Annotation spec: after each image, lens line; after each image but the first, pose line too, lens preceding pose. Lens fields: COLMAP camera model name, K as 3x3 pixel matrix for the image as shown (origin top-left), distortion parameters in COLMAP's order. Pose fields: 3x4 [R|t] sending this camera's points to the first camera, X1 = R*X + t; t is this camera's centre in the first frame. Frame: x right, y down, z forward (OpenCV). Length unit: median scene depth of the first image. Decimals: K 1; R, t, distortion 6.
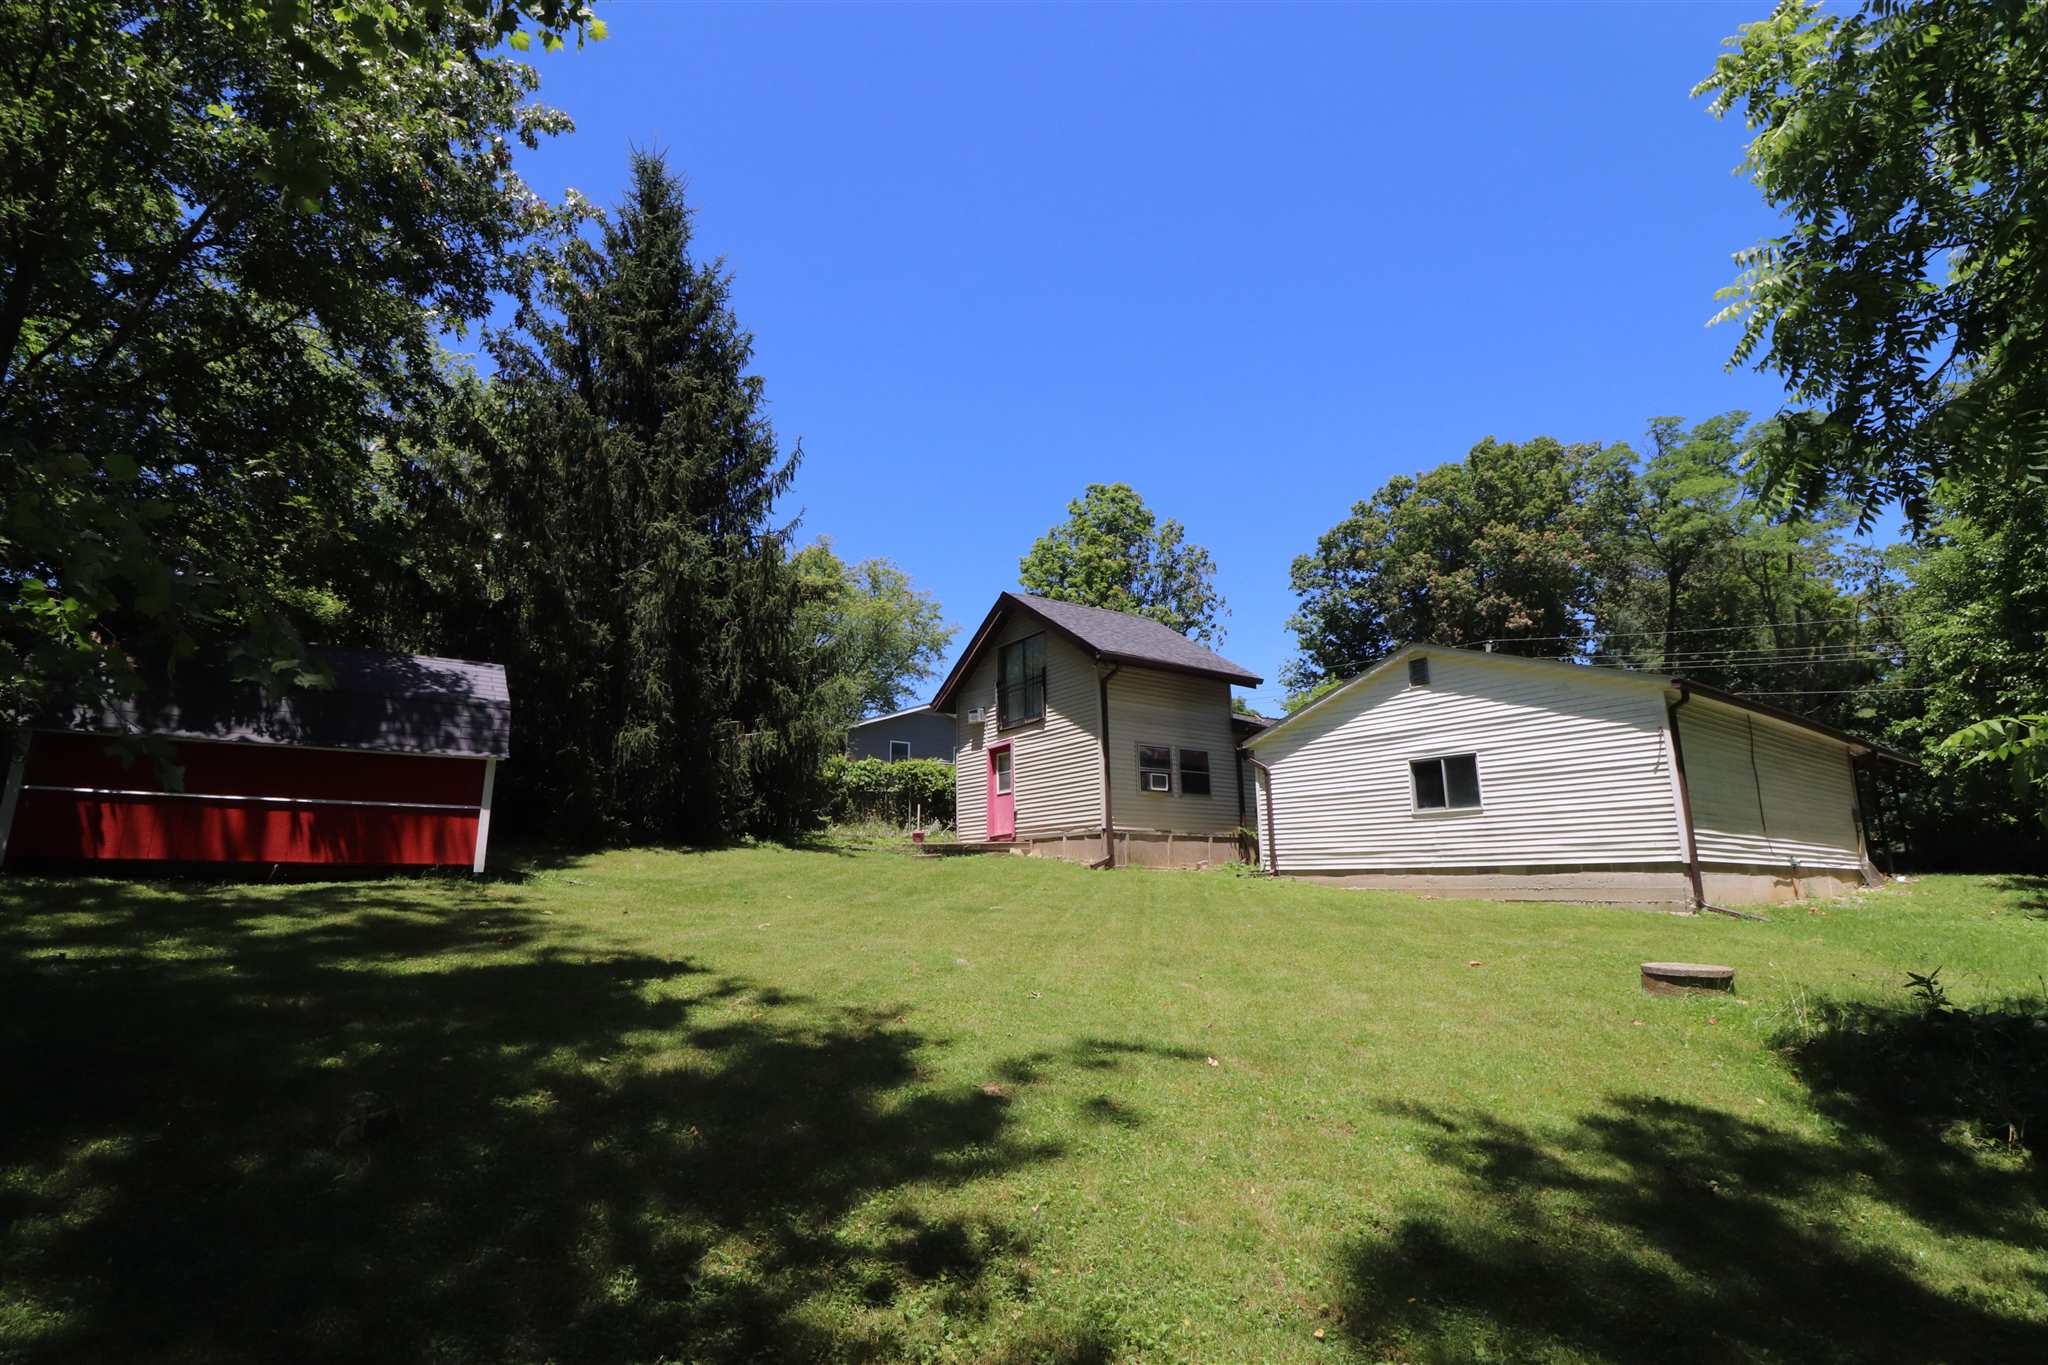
lens RADIAL K [[956.4, 0, 1020.4], [0, 956.4, 665.7], [0, 0, 1]] dist [-0.001648, -0.009921]
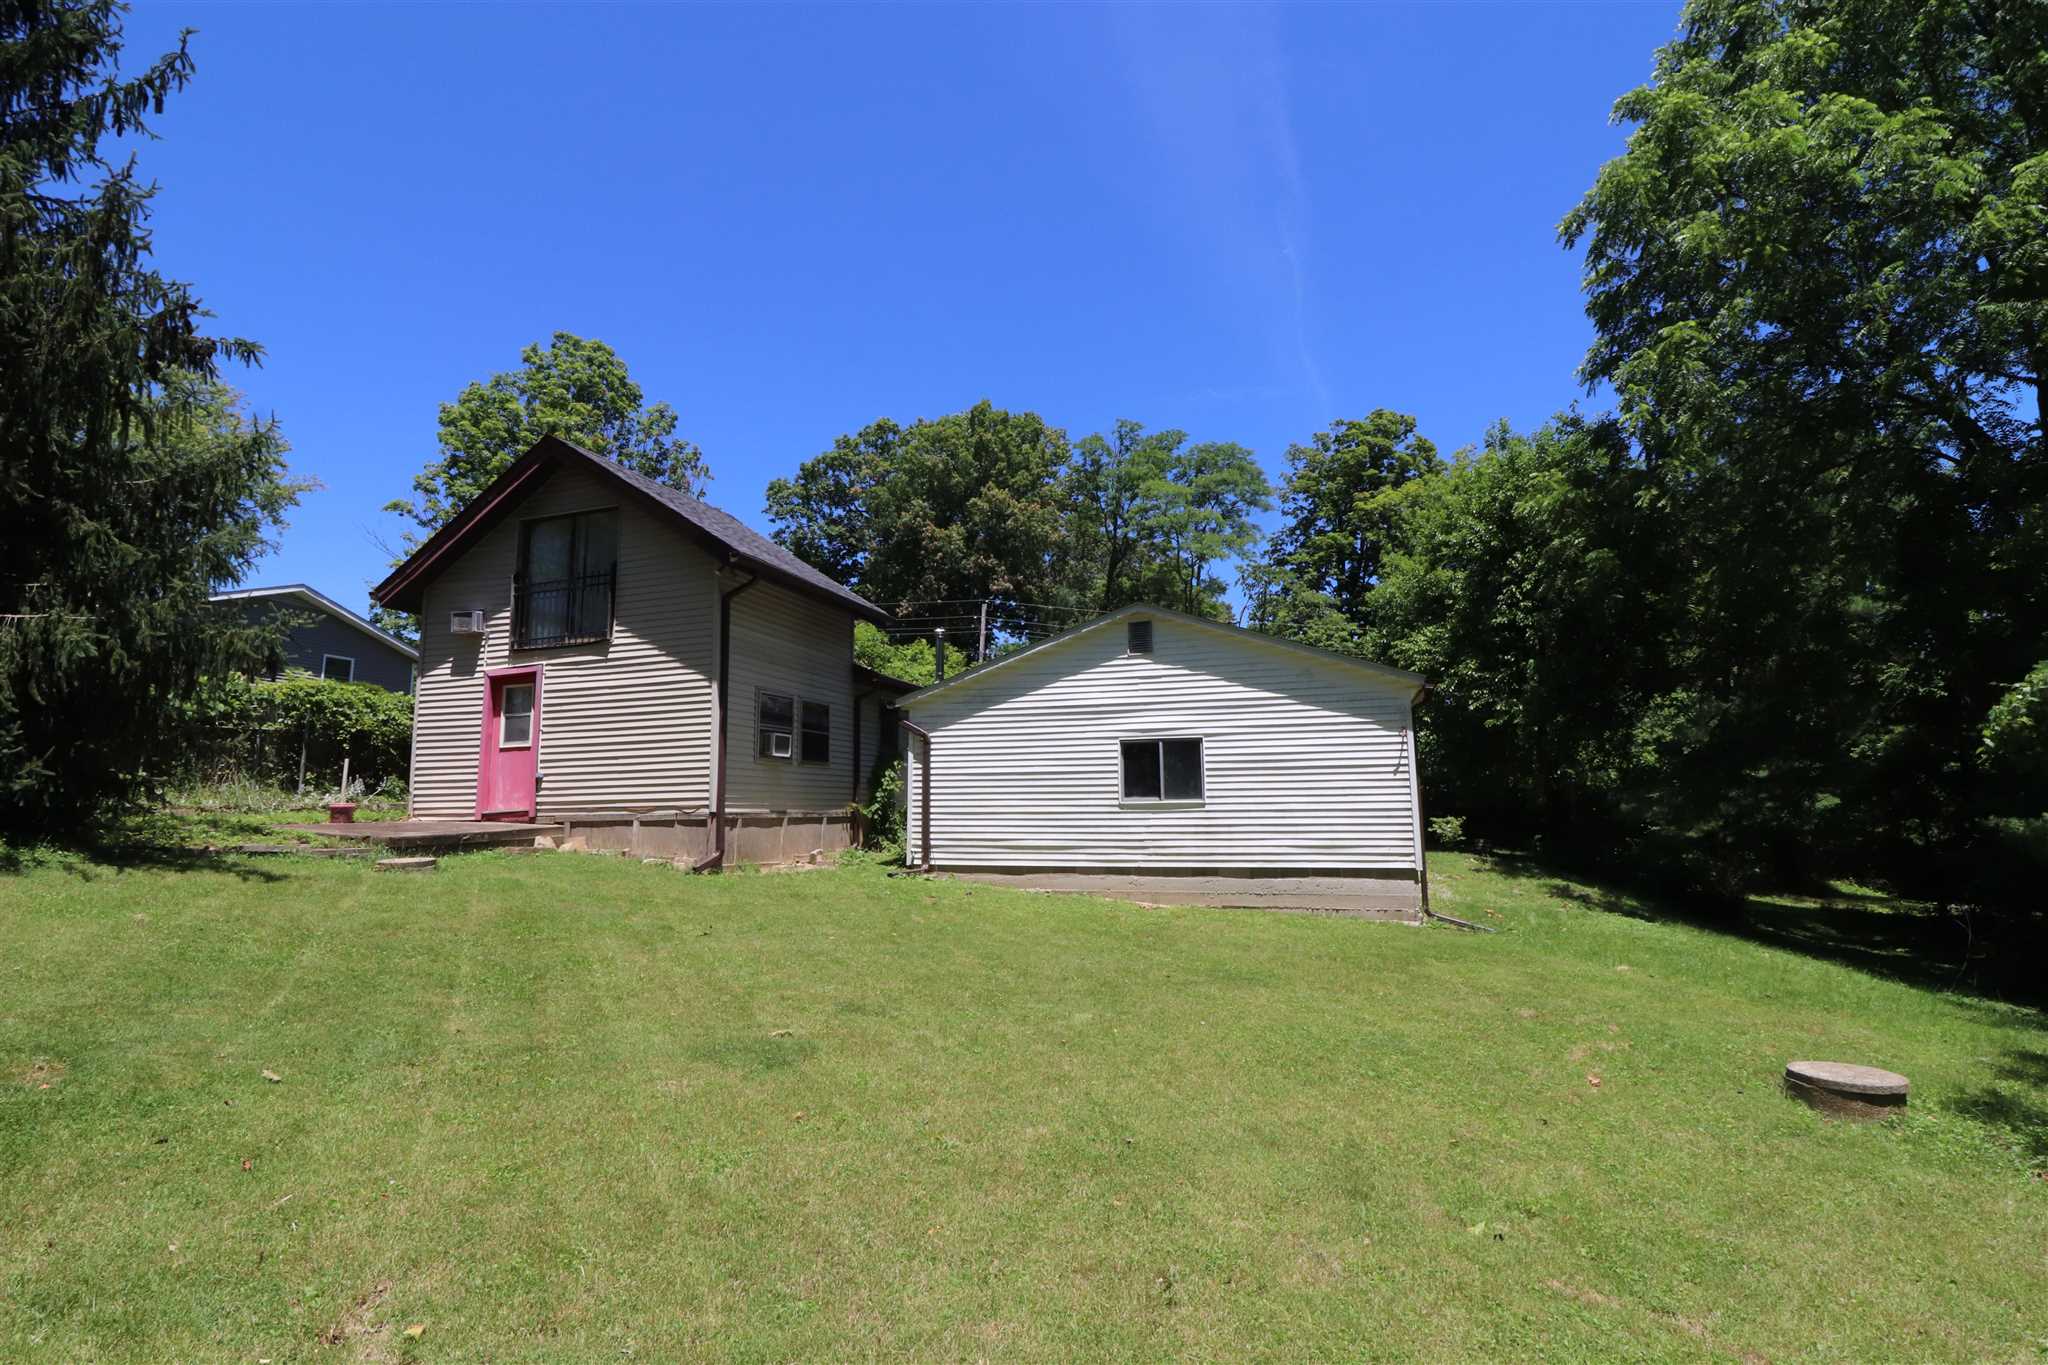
lens RADIAL K [[956.4, 0, 1020.4], [0, 956.4, 665.7], [0, 0, 1]] dist [-0.001648, -0.009921]
pose [[0.802926, 0.087809, 0.589575, -0.126264], [-0.129528, 0.991158, 0.028783, 0.016071], [-0.581835, -0.099477, 0.807201, 0.284205]]
